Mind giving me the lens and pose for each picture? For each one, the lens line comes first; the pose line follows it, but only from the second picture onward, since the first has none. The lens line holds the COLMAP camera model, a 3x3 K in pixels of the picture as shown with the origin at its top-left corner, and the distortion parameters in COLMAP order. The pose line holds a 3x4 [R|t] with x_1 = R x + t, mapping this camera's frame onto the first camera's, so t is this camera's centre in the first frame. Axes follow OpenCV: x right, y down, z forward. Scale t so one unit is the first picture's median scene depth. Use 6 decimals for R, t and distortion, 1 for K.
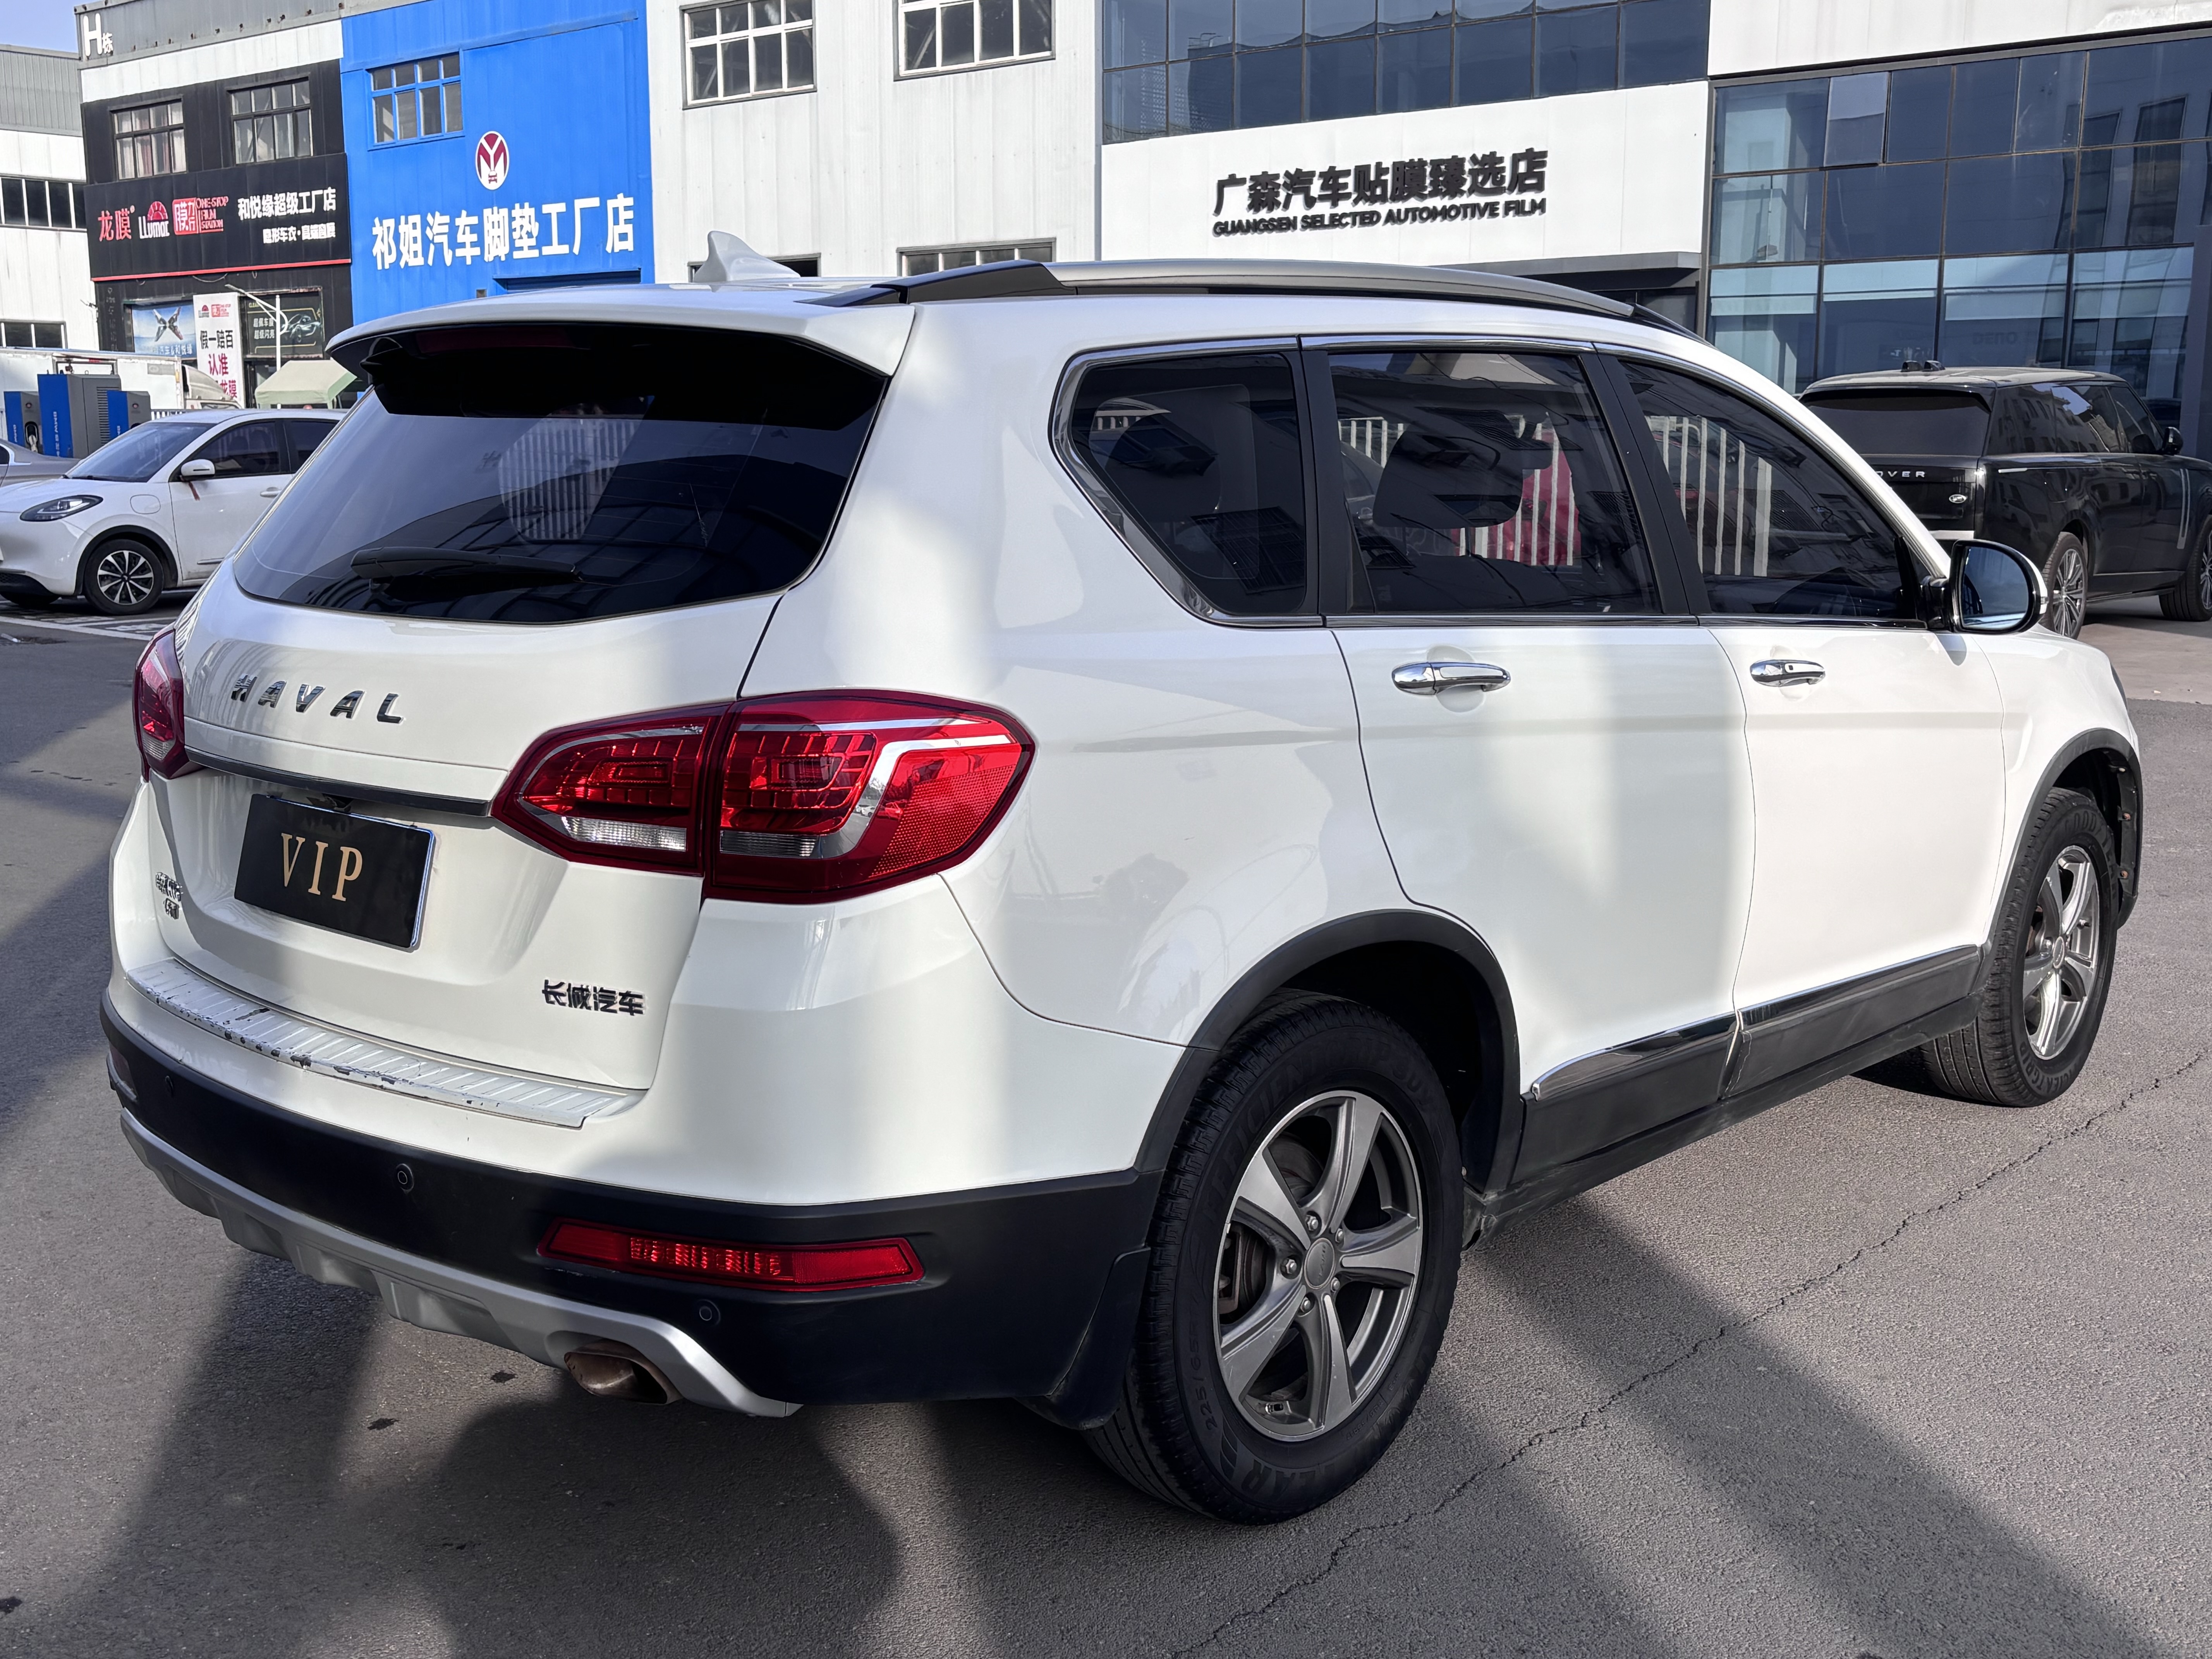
lens RADIAL K [[2376.2, 0, 1118.1], [0, 2376.2, 841.0], [0, 0, 1]] dist [0.019205, 0.029228]
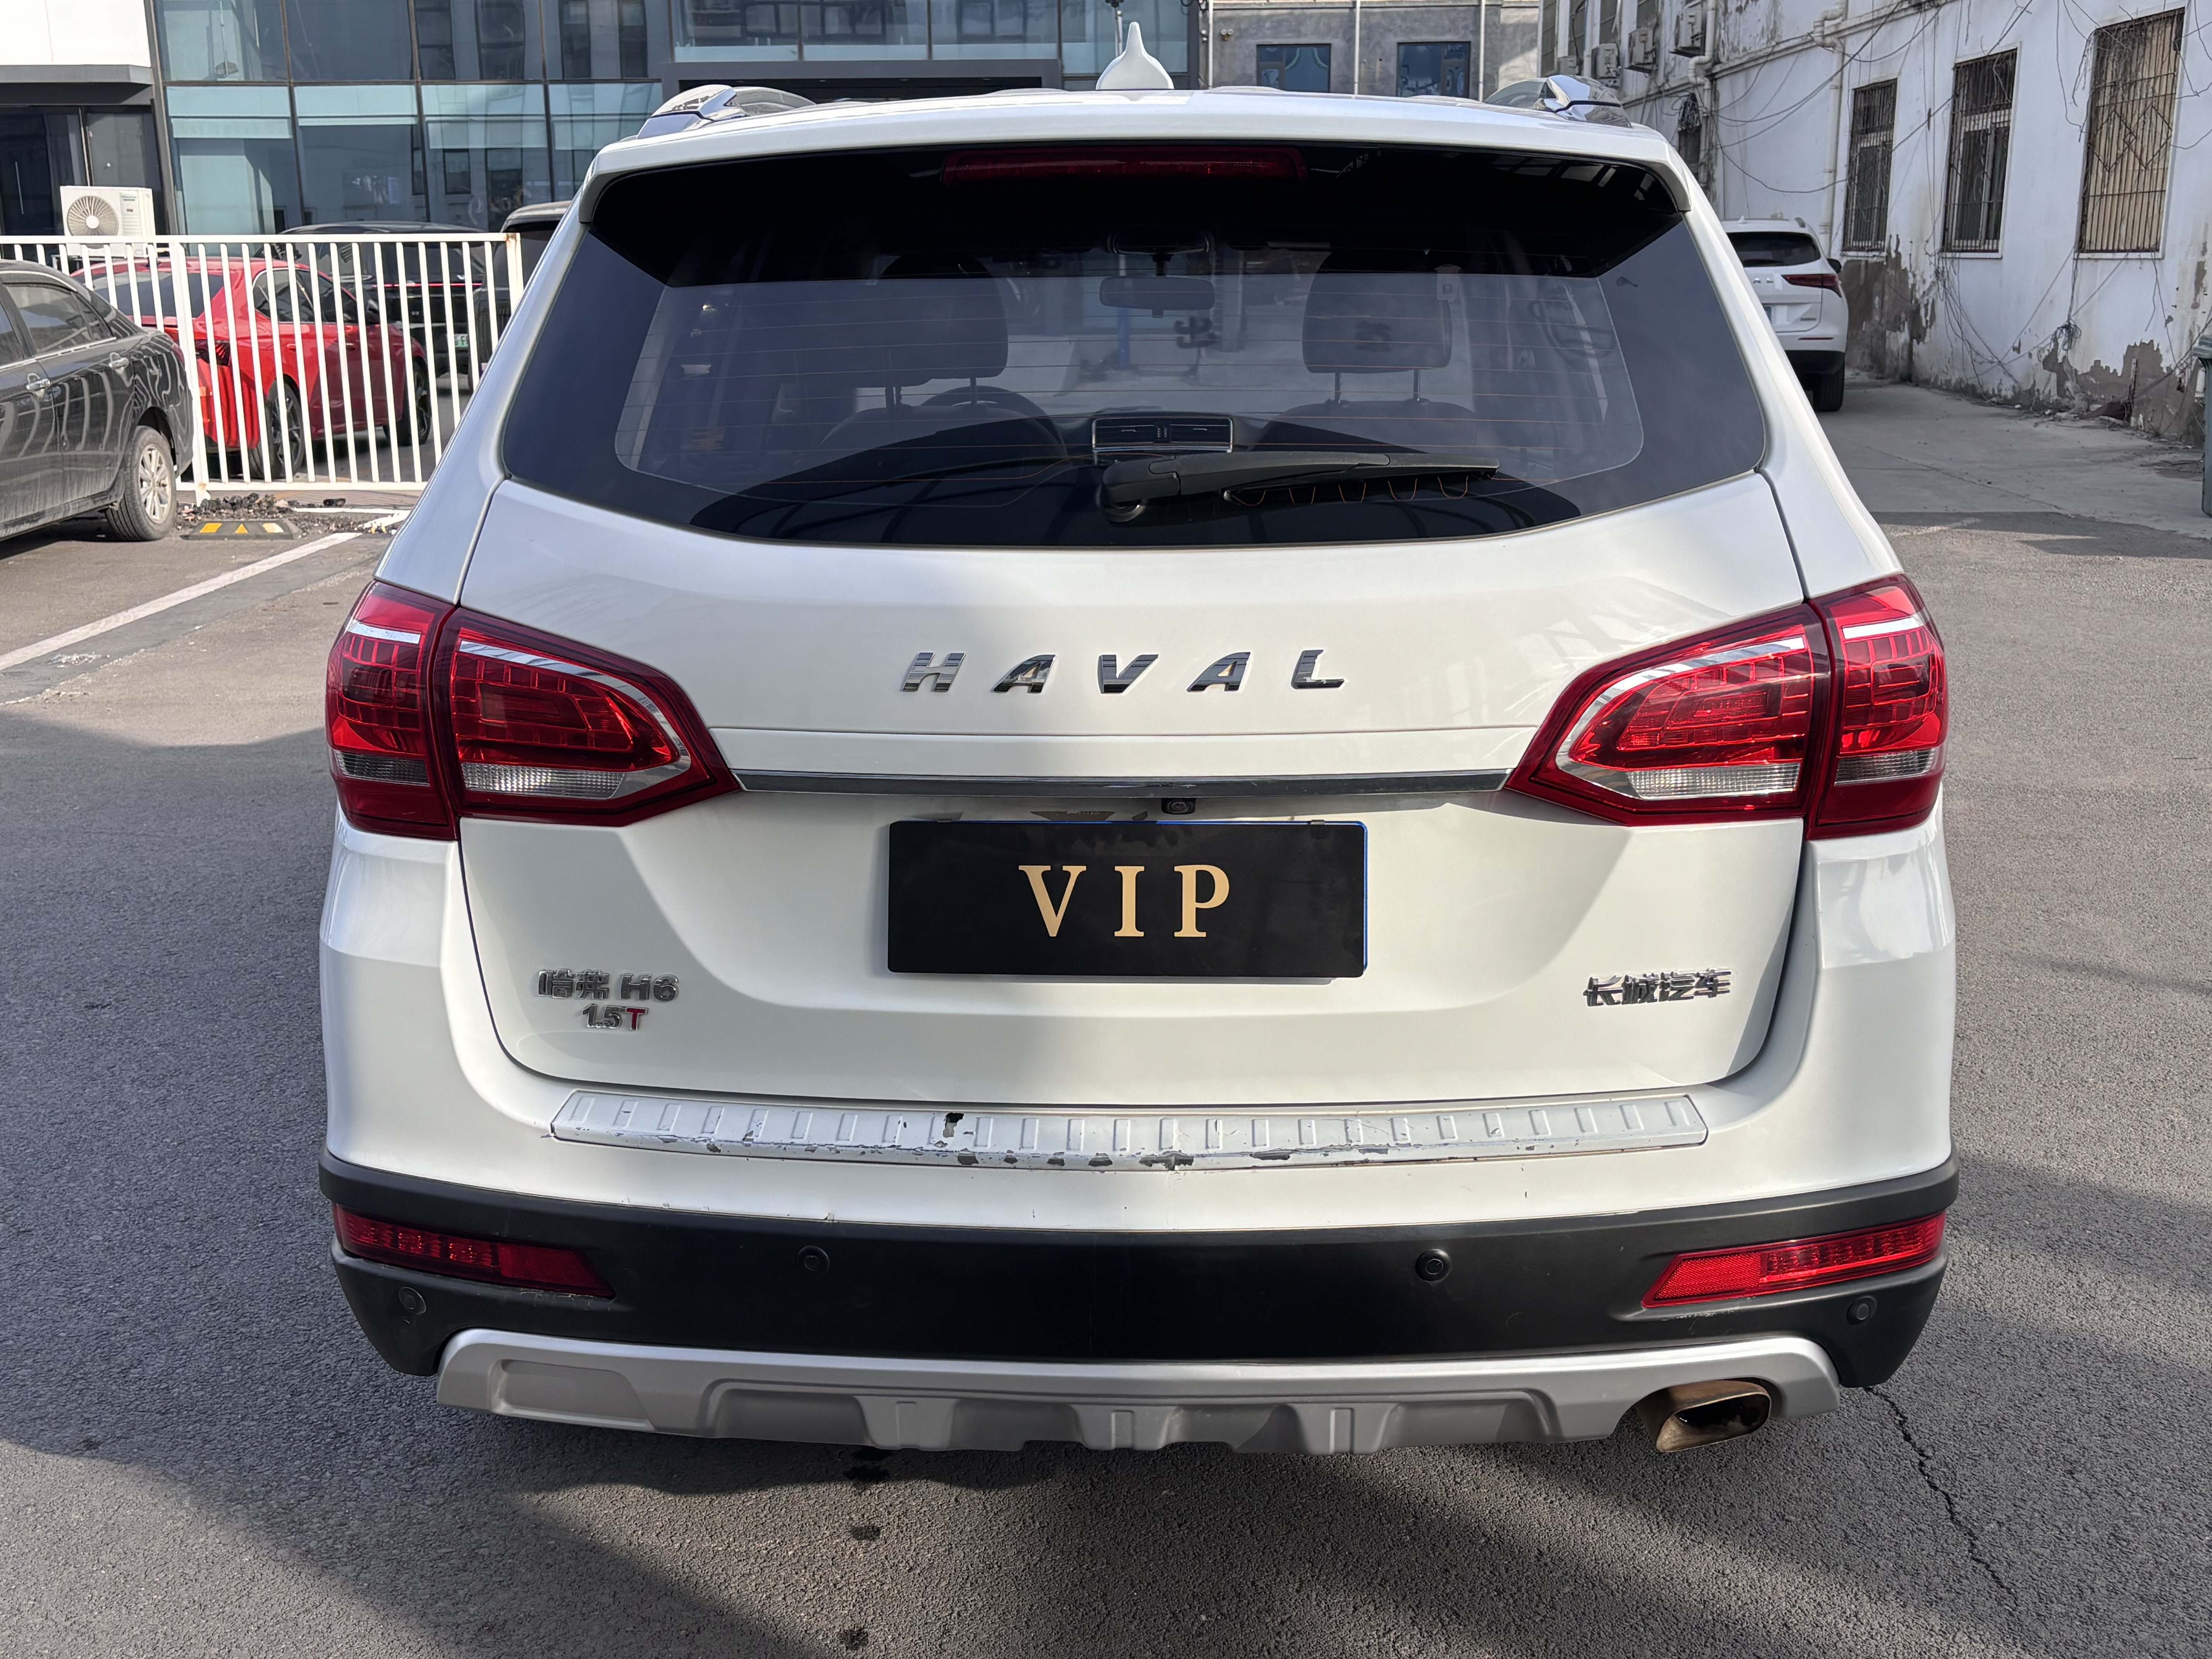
lens RADIAL K [[2376.2, 0, 1118.1], [0, 2376.2, 841.0], [0, 0, 1]] dist [0.019205, 0.029228]
pose [[0.779275, -0.161678, 0.605467, -0.787003], [0.120139, 0.986769, 0.108871, -0.088301], [-0.615058, -0.012100, 0.788389, 0.428283]]
